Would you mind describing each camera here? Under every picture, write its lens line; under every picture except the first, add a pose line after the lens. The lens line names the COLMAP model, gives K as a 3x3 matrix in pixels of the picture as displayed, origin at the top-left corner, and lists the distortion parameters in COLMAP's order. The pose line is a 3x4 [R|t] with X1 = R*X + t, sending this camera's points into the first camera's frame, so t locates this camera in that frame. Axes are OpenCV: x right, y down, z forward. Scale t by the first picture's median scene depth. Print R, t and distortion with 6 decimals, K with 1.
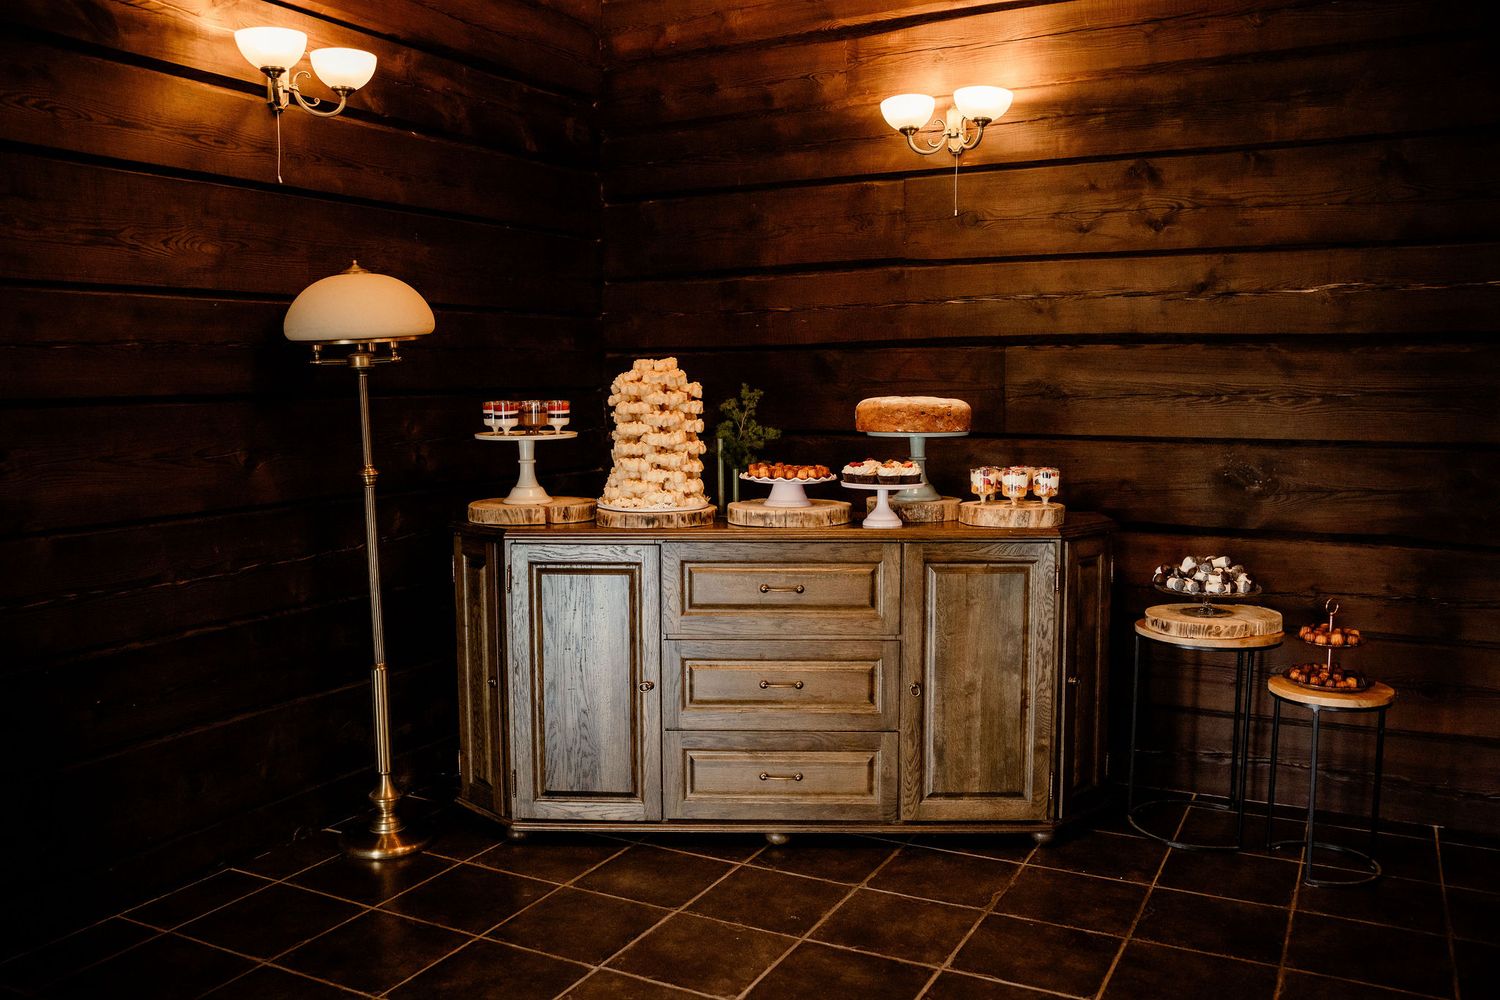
lens RADIAL K [[1232.0, 0, 749.7], [0, 1232.0, 501.5], [0, 0, 1]] dist [-0.073444, -0.001498]
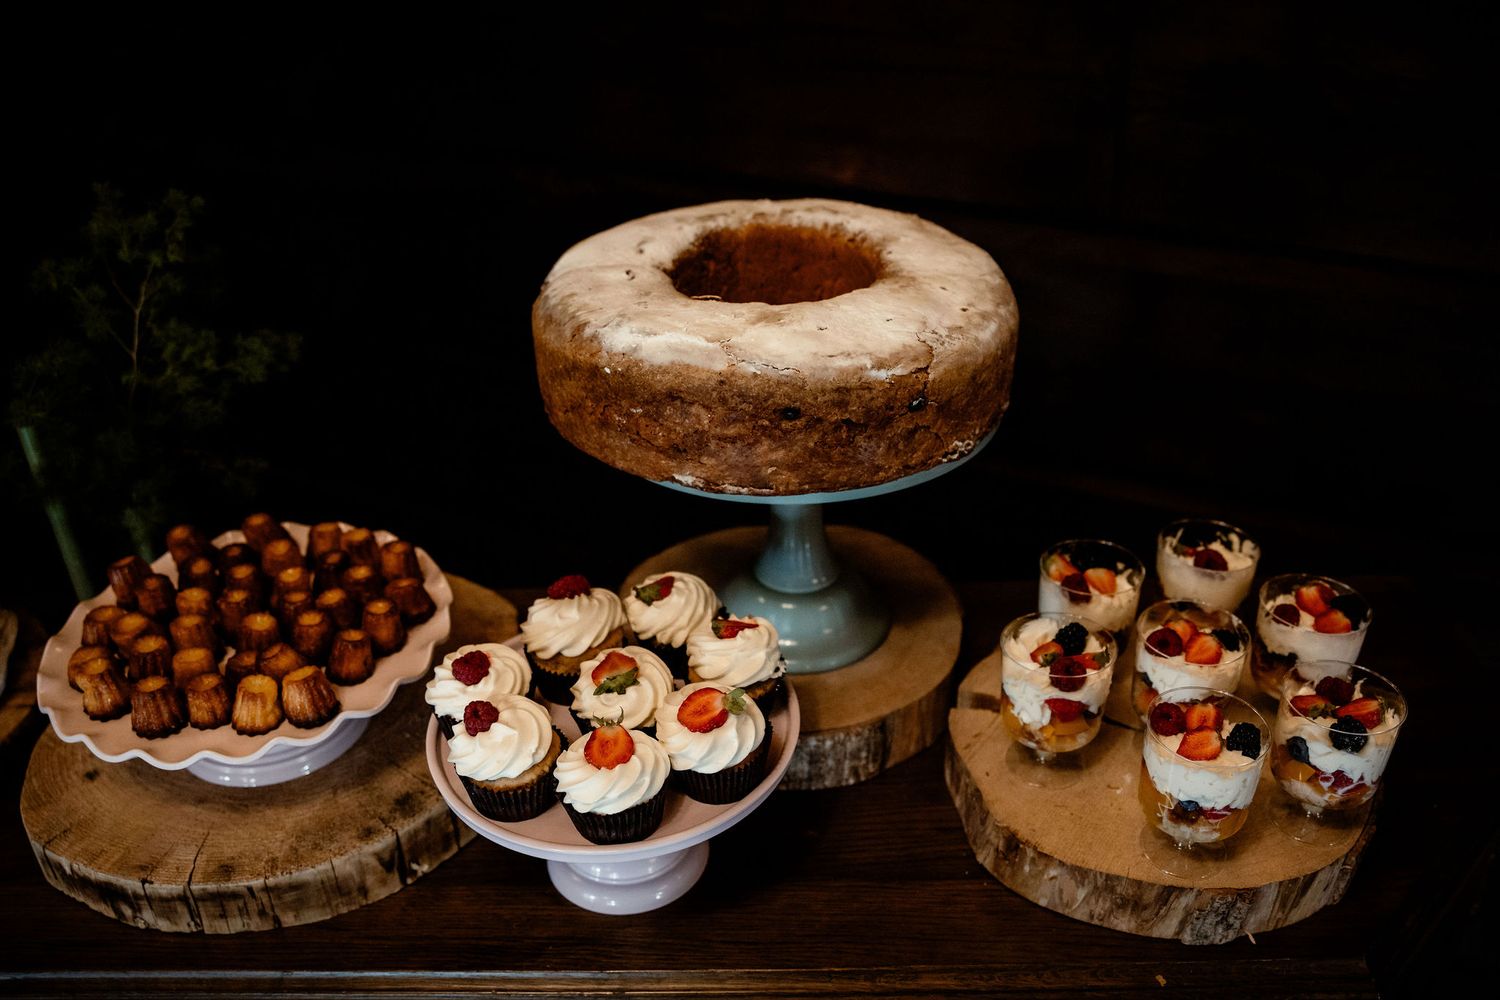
lens RADIAL K [[1232.0, 0, 750.6], [0, 1232.0, 499.5], [0, 0, 1]] dist [-0.073444, -0.001498]
pose [[0.999681, -0.025165, -0.002265, 0.133560], [0.023753, 0.905466, 0.423754, -0.146750], [-0.008613, -0.423673, 0.905774, 0.801168]]
